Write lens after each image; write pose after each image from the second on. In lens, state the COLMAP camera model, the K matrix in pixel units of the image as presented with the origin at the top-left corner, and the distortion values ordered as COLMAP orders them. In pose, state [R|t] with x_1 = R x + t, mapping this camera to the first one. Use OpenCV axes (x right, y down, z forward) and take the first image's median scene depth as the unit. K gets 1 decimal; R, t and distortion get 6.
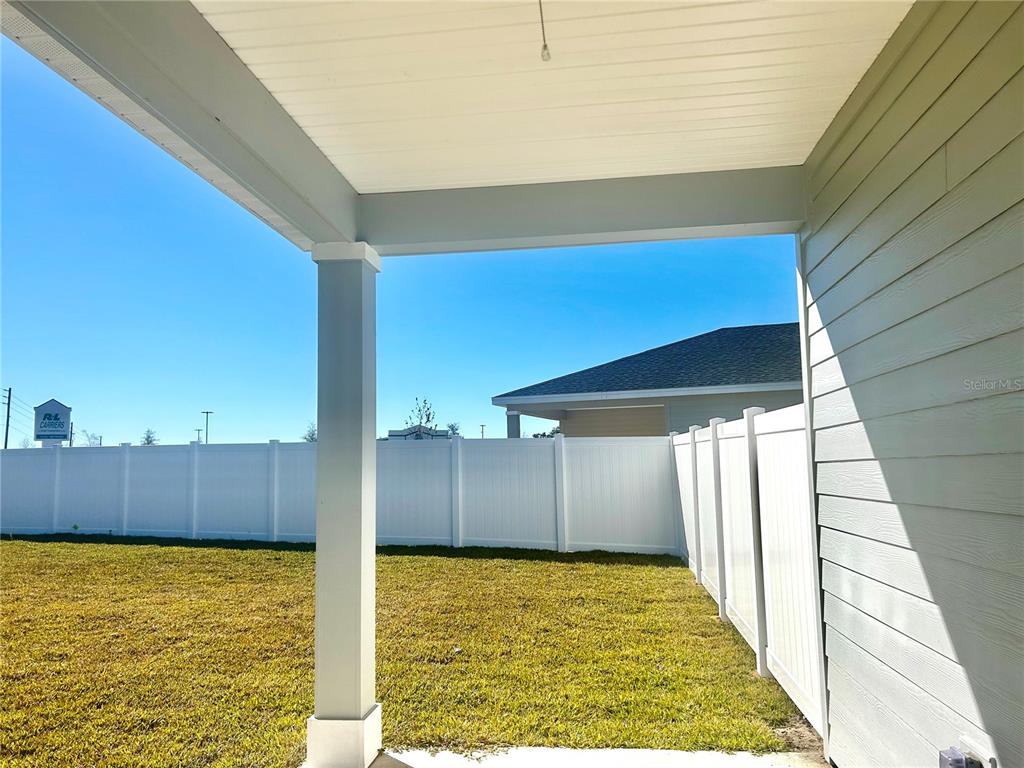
lens RADIAL K [[768.6, 0, 508.8], [0, 768.6, 389.9], [0, 0, 1]] dist [0.041510, -0.053517]
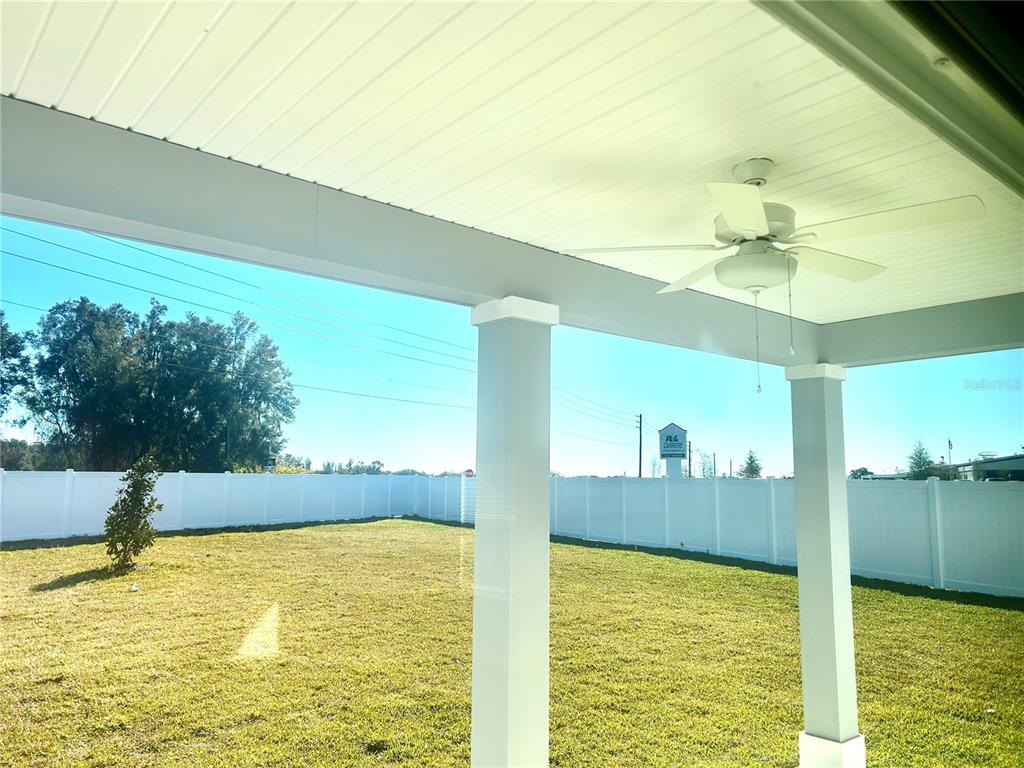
lens RADIAL K [[768.6, 0, 513.9], [0, 768.6, 383.4], [0, 0, 1]] dist [0.041510, -0.053517]
pose [[0.739790, -0.063427, -0.669841, 0.151718], [0.043573, 0.997973, -0.046375, -0.063728], [0.671425, 0.005121, 0.741055, -0.155406]]
